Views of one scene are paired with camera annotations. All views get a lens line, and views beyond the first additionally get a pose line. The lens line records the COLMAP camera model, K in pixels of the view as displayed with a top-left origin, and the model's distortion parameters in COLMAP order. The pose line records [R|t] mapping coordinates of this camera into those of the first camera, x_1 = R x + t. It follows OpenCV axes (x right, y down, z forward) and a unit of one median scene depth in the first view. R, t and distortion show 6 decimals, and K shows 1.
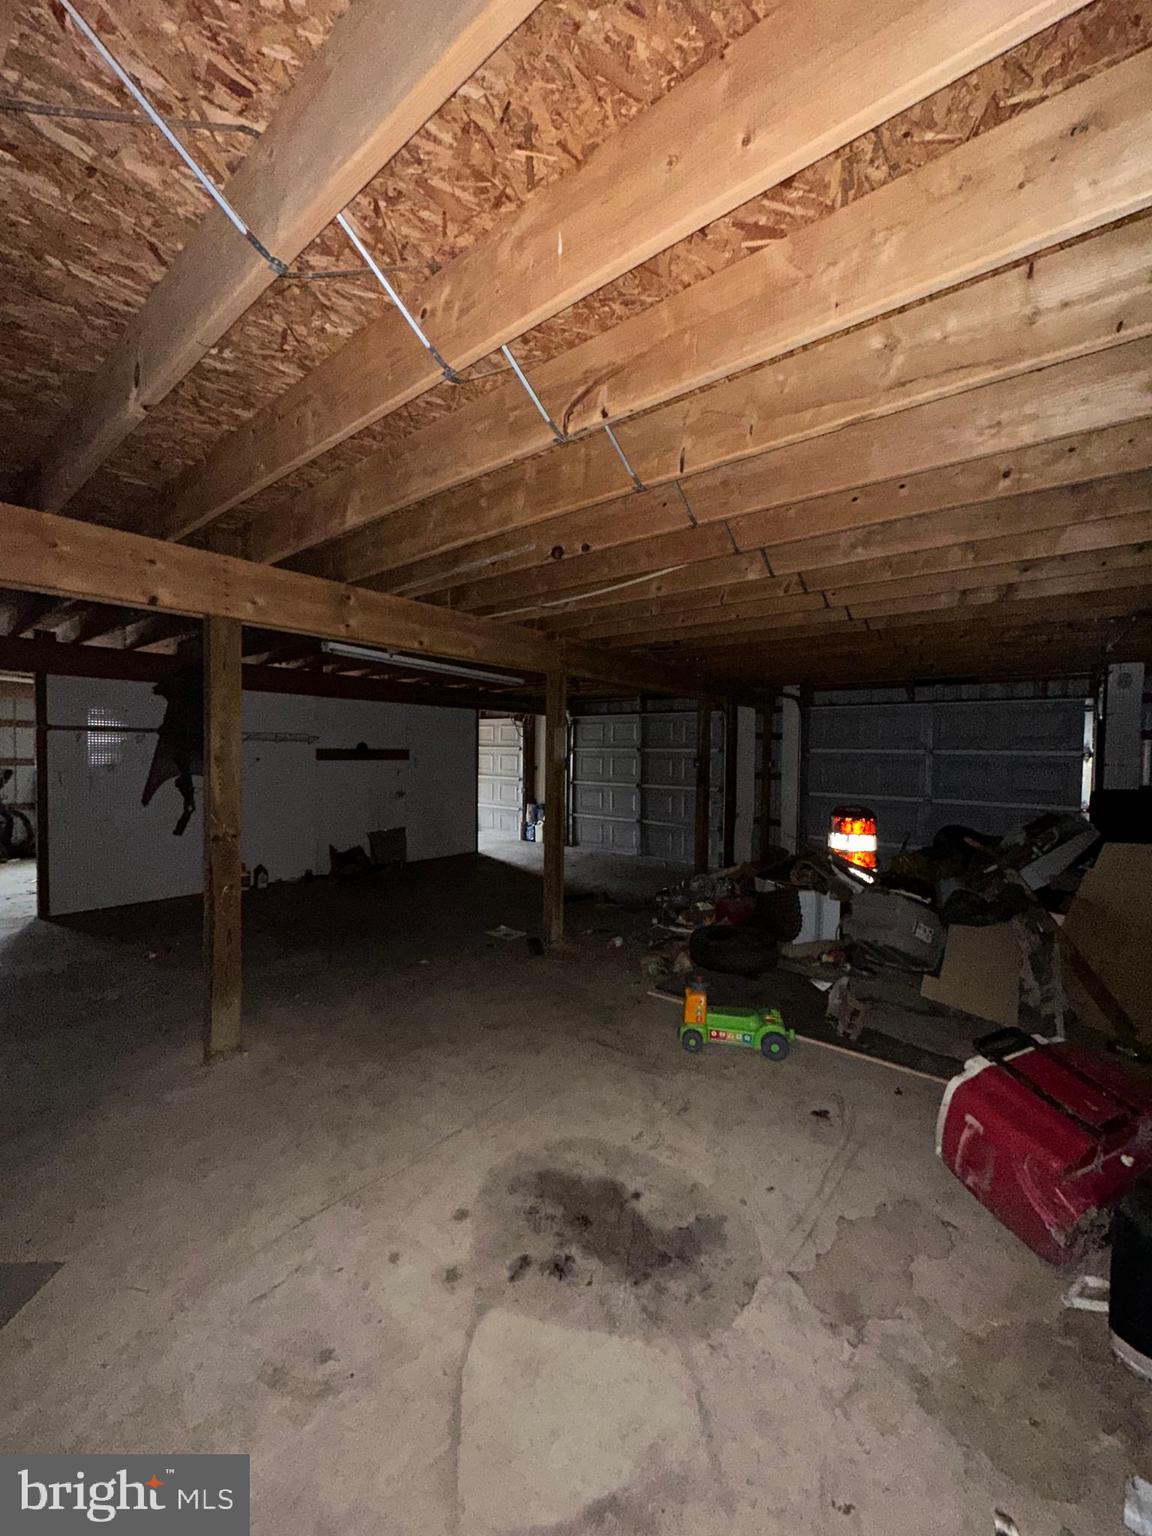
lens RADIAL K [[611.2, 0, 576.2], [0, 611.2, 769.7], [0, 0, 1]] dist [-0.001545, -0.000264]
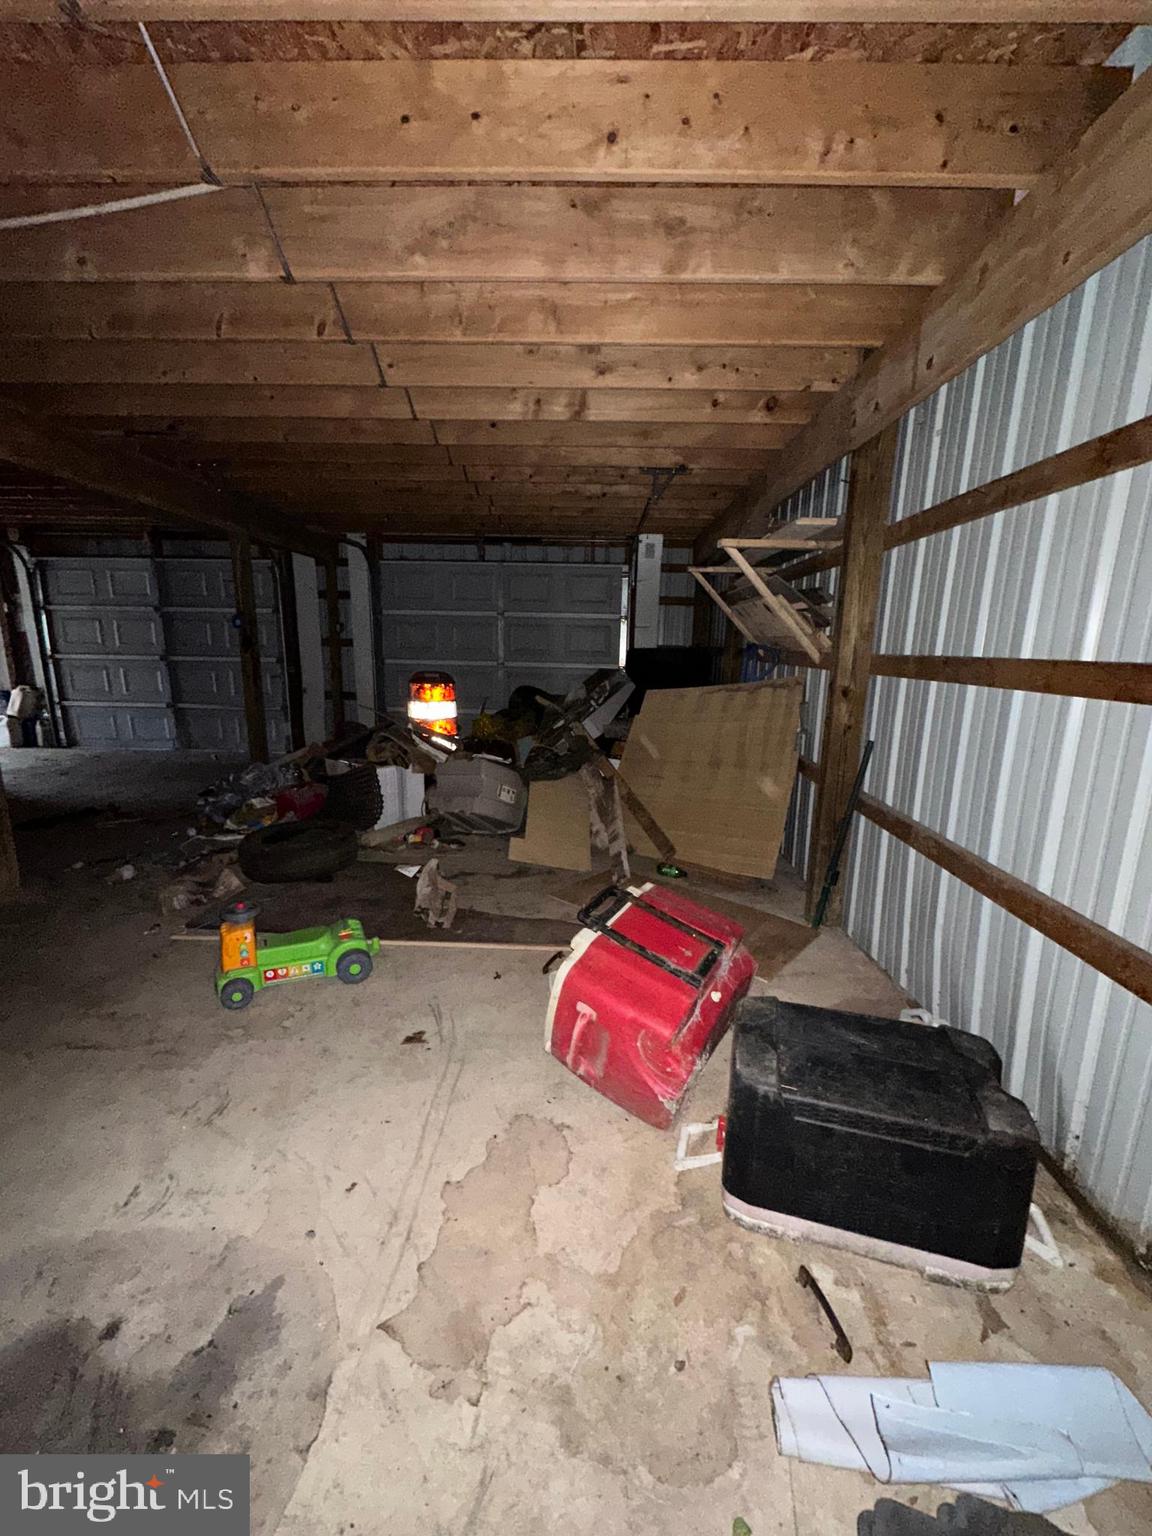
lens RADIAL K [[611.2, 0, 582.3], [0, 611.2, 770.4], [0, 0, 1]] dist [-0.001545, -0.000264]
pose [[0.786541, -0.127076, 0.604321, 0.080501], [0.007432, 0.980476, 0.196500, 0.039438], [-0.617493, -0.150064, 0.772129, 0.179987]]
